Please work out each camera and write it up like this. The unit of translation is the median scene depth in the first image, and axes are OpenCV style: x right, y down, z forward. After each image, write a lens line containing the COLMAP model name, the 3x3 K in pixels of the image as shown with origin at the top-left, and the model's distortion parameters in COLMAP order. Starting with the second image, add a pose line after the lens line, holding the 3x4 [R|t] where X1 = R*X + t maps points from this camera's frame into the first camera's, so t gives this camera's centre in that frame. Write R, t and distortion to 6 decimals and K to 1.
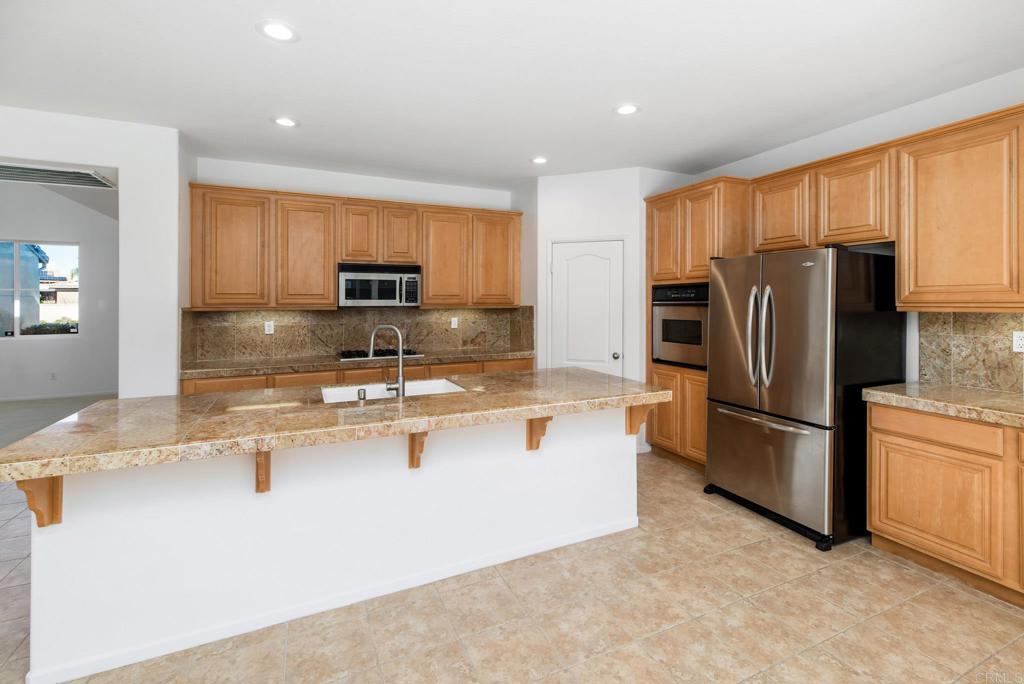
lens RADIAL K [[463.0, 0, 516.6], [0, 463.0, 305.0], [0, 0, 1]] dist [0.006670, -0.000032]
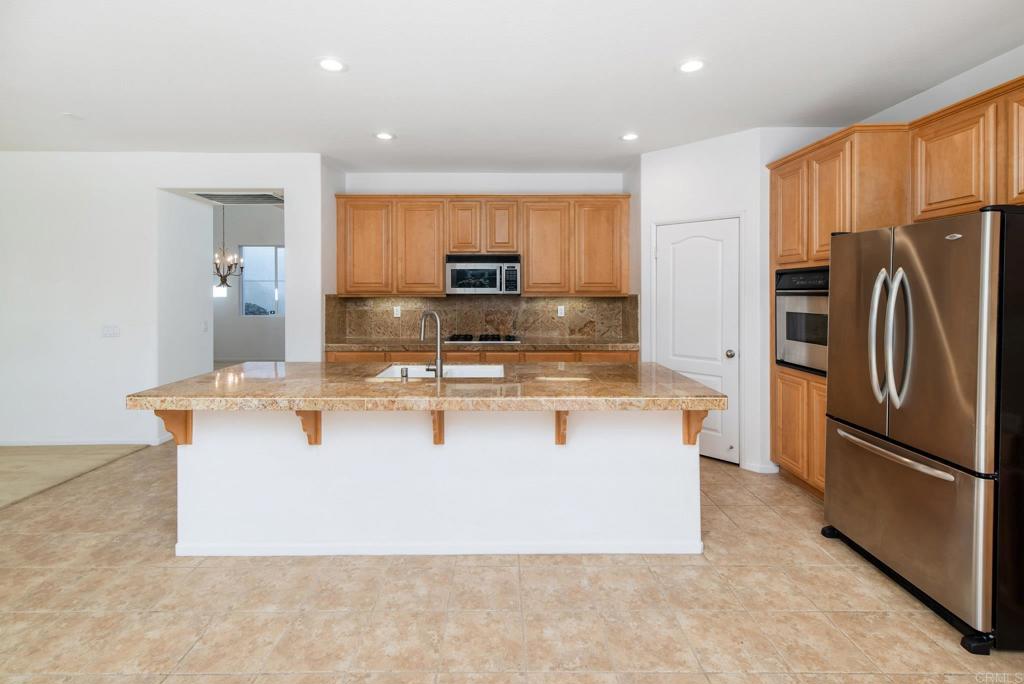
lens RADIAL K [[463.0, 0, 500.2], [0, 463.0, 296.8], [0, 0, 1]] dist [0.006670, -0.000032]
pose [[0.904870, 0.007948, -0.425615, 0.266711], [-0.004933, 0.999954, 0.008185, 0.000009], [0.425660, -0.005307, 0.904868, 0.066156]]
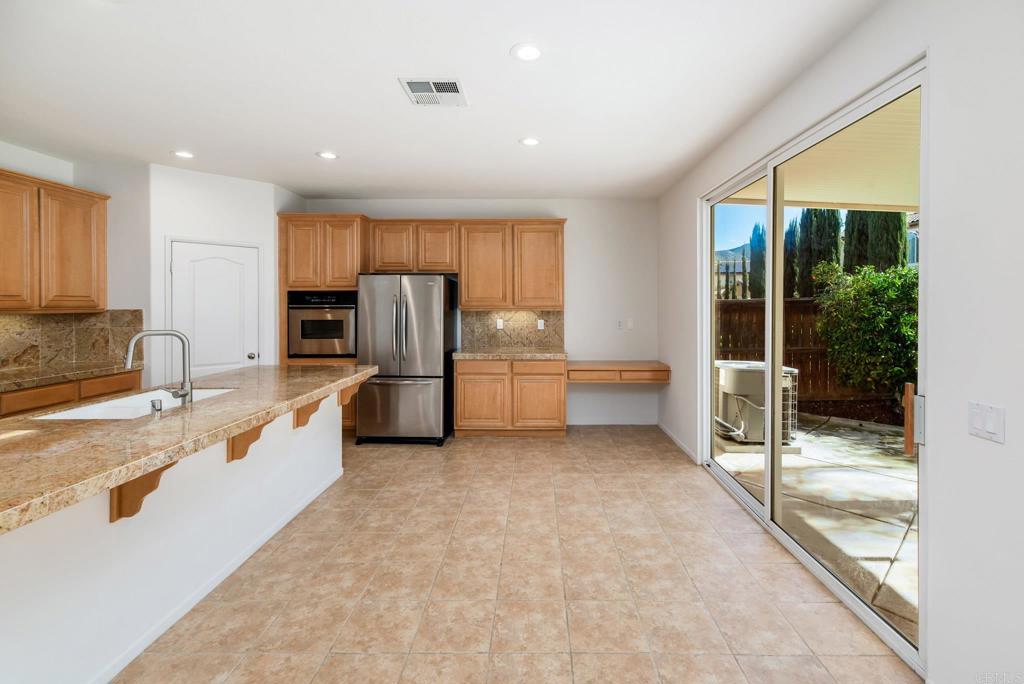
lens RADIAL K [[463.0, 0, 539.8], [0, 463.0, 315.0], [0, 0, 1]] dist [0.006670, -0.000032]
pose [[0.418598, -0.017612, 0.908001, -0.653499], [0.003860, 0.999837, 0.017614, -0.000887], [-0.908163, -0.003868, 0.418598, -0.065720]]
